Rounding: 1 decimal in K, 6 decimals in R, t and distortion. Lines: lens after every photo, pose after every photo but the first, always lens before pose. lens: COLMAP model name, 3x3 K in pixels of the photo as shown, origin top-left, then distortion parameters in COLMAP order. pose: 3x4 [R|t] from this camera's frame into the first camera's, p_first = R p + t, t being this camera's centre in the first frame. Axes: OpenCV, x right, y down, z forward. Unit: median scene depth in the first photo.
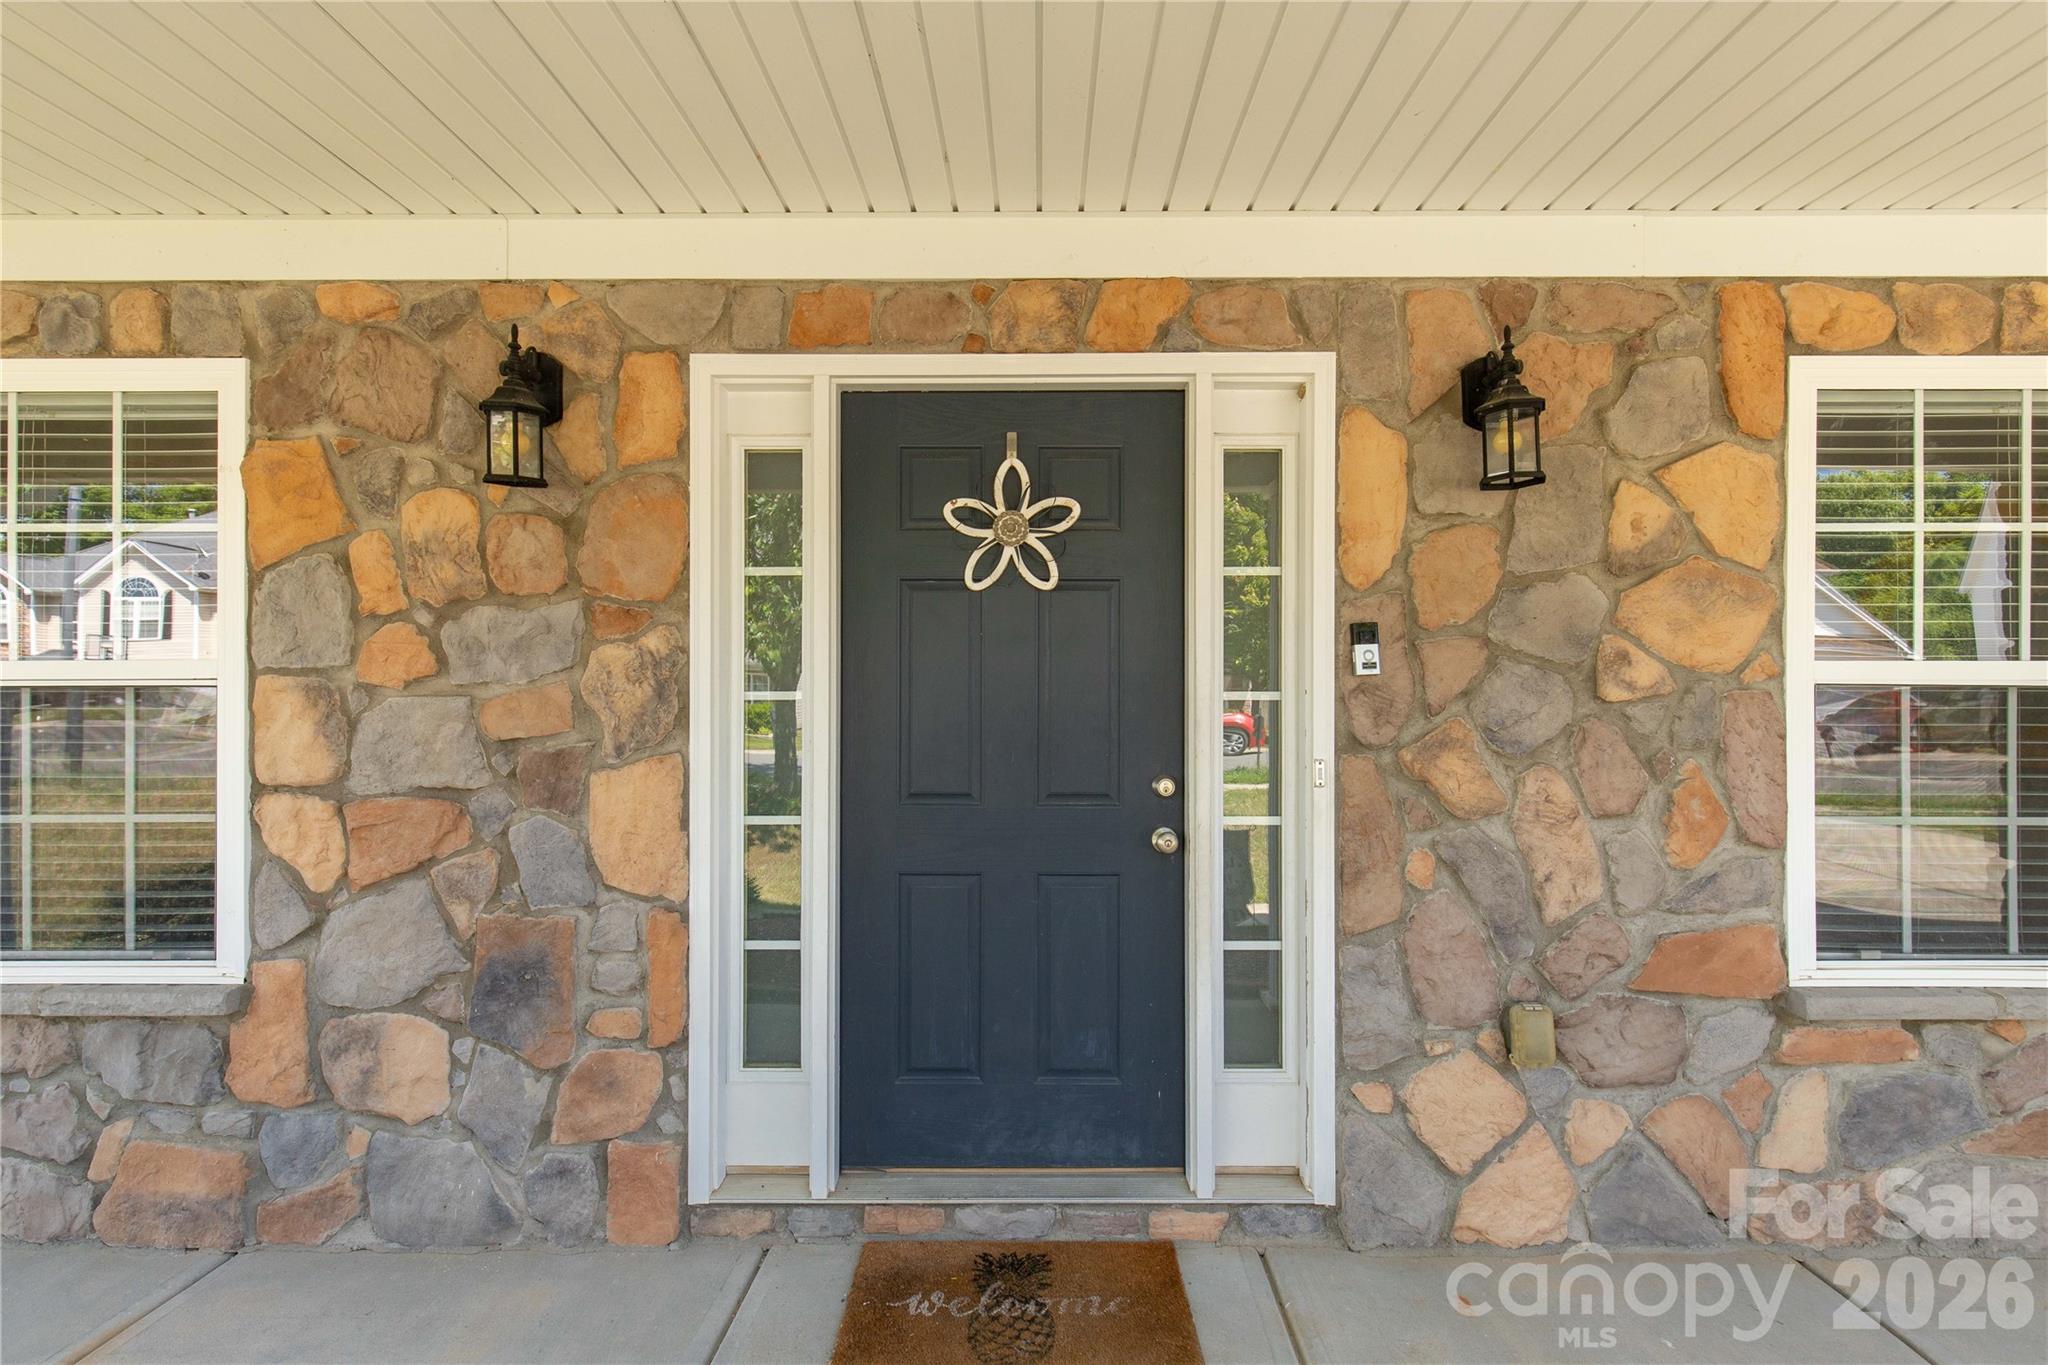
lens RADIAL K [[943.2, 0, 1018.6], [0, 943.2, 688.0], [0, 0, 1]] dist [0.002066, -0.000132]
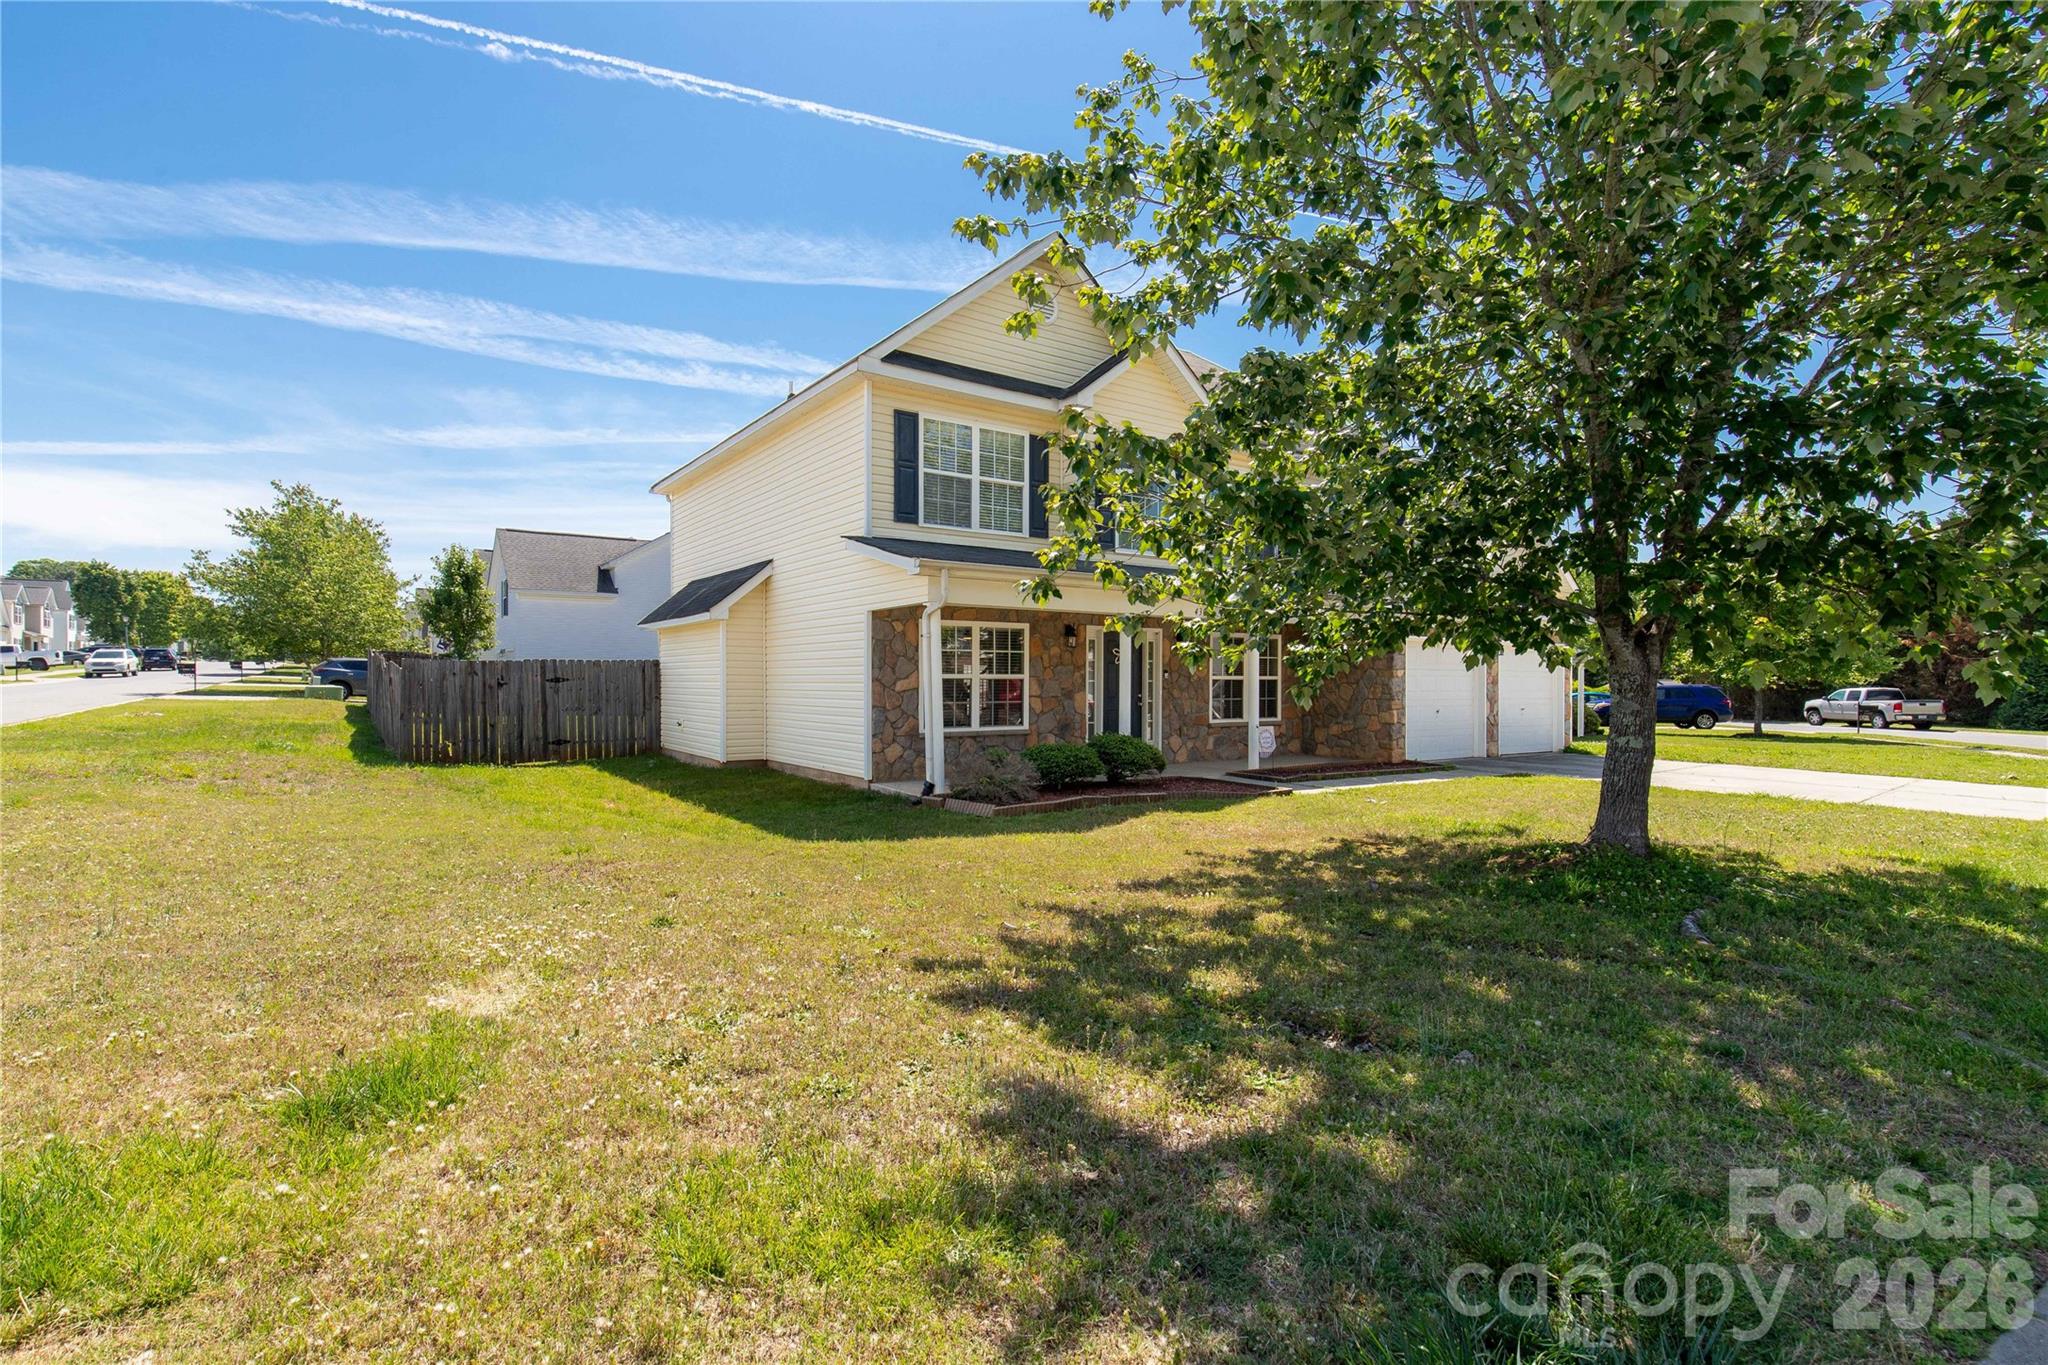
lens RADIAL K [[943.2, 0, 1018.6], [0, 943.2, 688.0], [0, 0, 1]] dist [0.002066, -0.000132]
pose [[0.808055, -0.000438, 0.589107, -4.315708], [0.001851, 0.999997, -0.001795, 0.063235], [-0.589104, 0.002541, 0.808053, -3.703692]]
